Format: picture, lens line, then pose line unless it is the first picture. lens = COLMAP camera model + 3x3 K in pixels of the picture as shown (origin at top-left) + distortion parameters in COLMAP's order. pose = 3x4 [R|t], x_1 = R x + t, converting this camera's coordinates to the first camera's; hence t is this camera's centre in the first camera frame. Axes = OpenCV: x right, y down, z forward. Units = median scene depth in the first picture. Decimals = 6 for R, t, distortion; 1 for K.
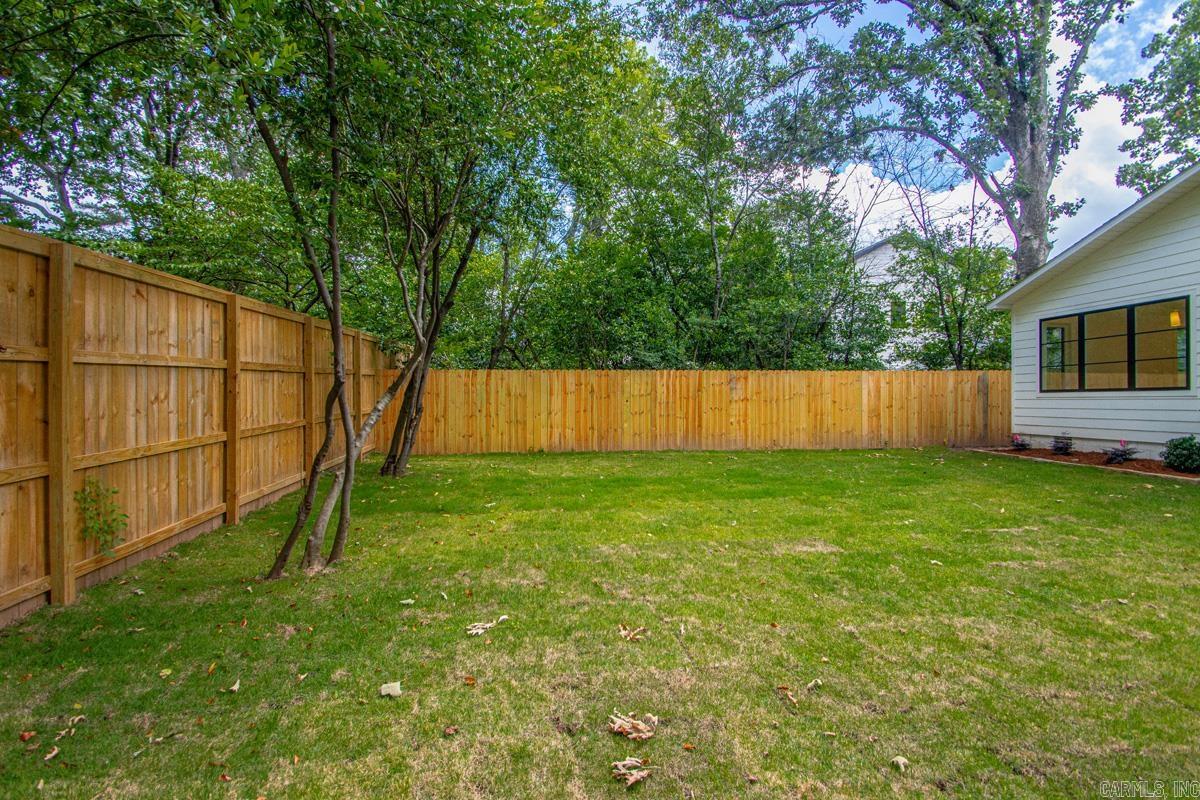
lens RADIAL K [[570.1, 0, 587.0], [0, 570.1, 399.6], [0, 0, 1]] dist [0.020934, -0.019156]
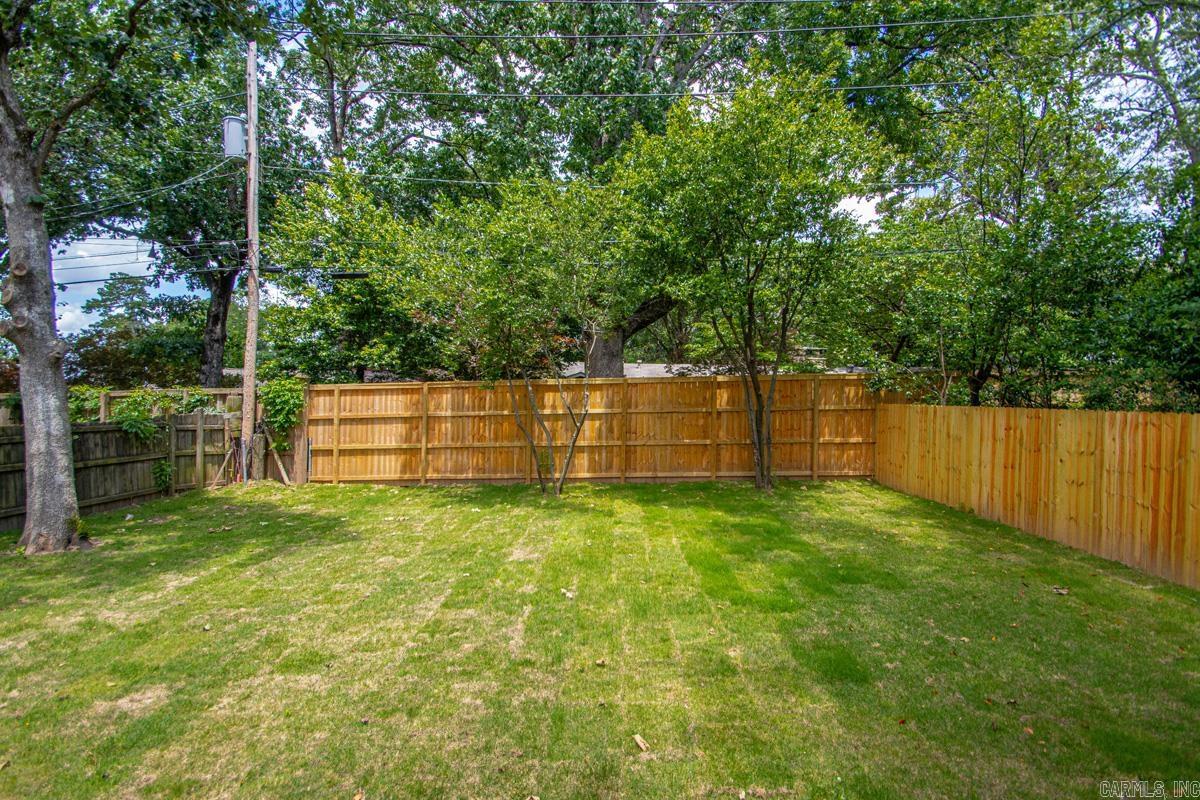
lens RADIAL K [[570.1, 0, 587.0], [0, 570.1, 399.6], [0, 0, 1]] dist [0.020934, -0.019156]
pose [[-0.179658, 0.007577, -0.983700, 0.749726], [-0.013122, 0.999863, 0.010098, -0.061266], [0.983642, 0.014723, -0.179534, 0.599309]]
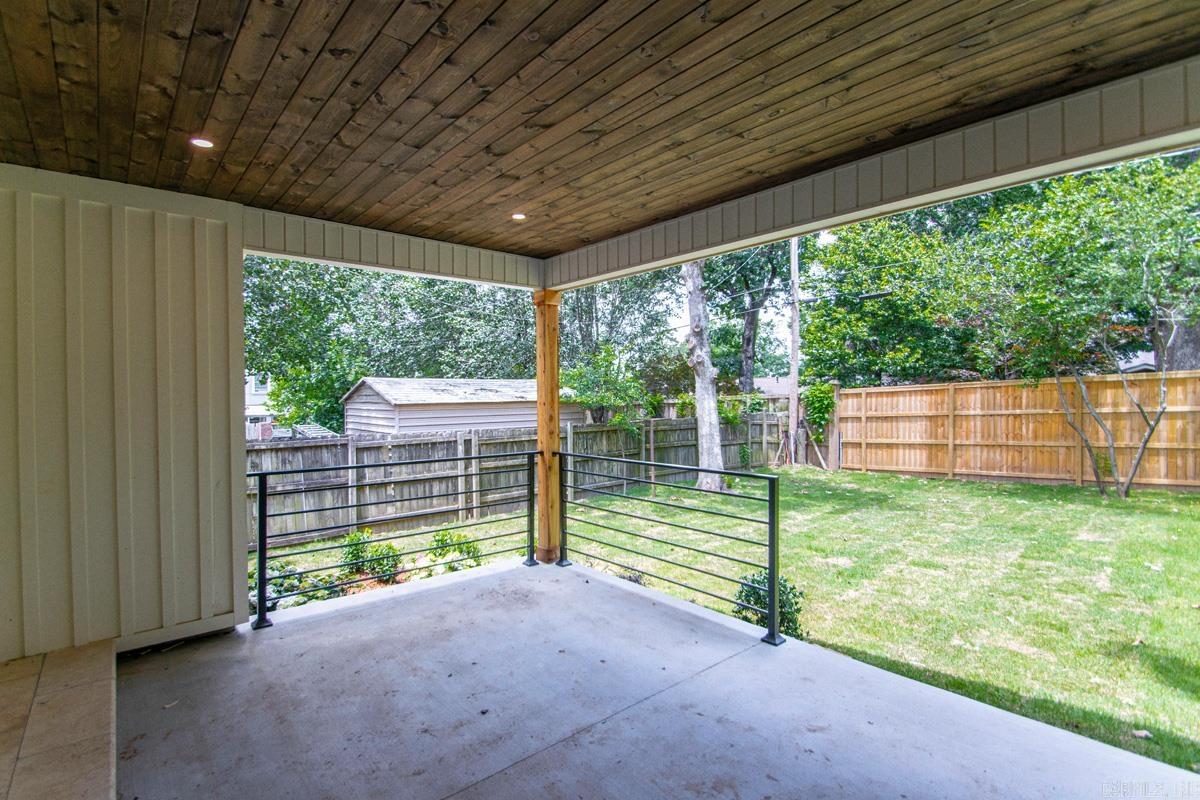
lens RADIAL K [[554.5, 0, 590.0], [0, 554.5, 403.9], [0, 0, 1]] dist [0.021606, -0.022683]
pose [[-0.825928, 0.017235, -0.563512, 1.009905], [0.012559, 0.999847, 0.012172, -0.060380], [0.563636, 0.002976, -0.826018, 0.630039]]
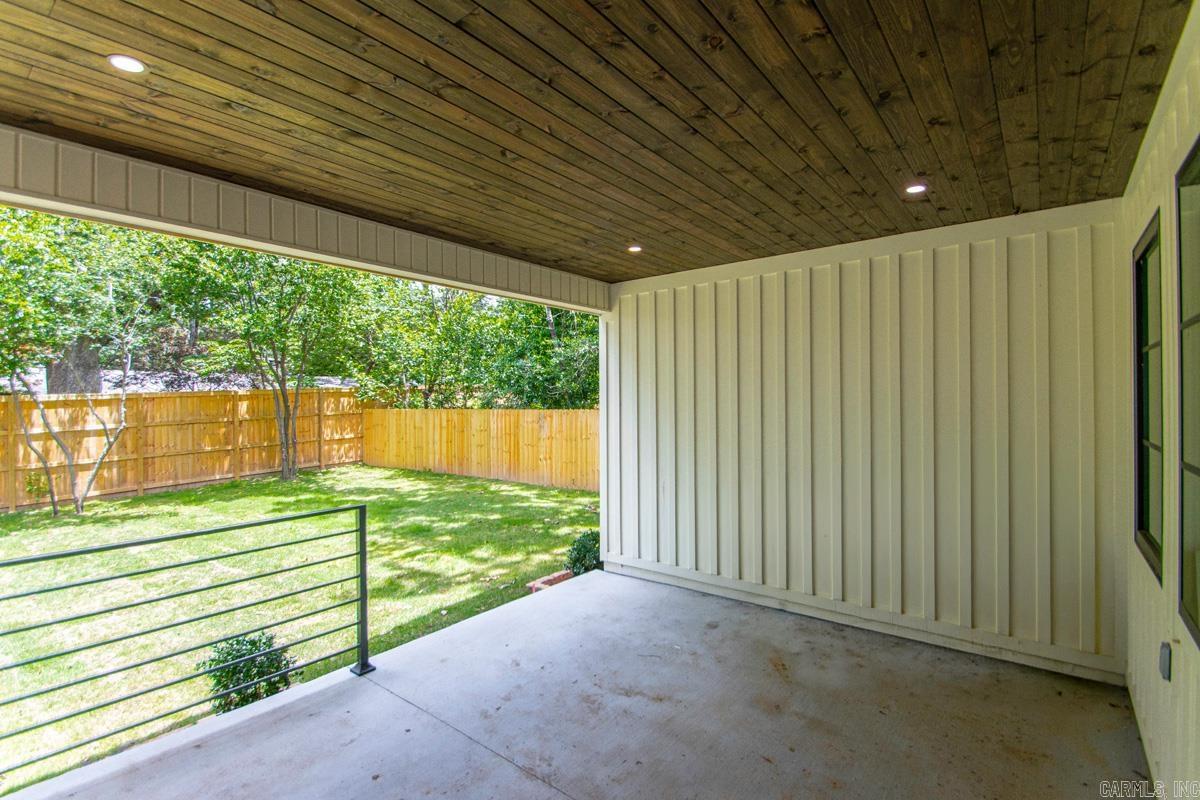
lens RADIAL K [[554.8, 0, 576.7], [0, 554.8, 401.2], [0, 0, 1]] dist [0.018398, -0.017472]
pose [[0.686934, -0.005079, -0.726702, 1.053349], [0.011897, 0.999920, 0.004258, -0.070563], [0.726623, -0.011570, 0.686939, 0.347721]]
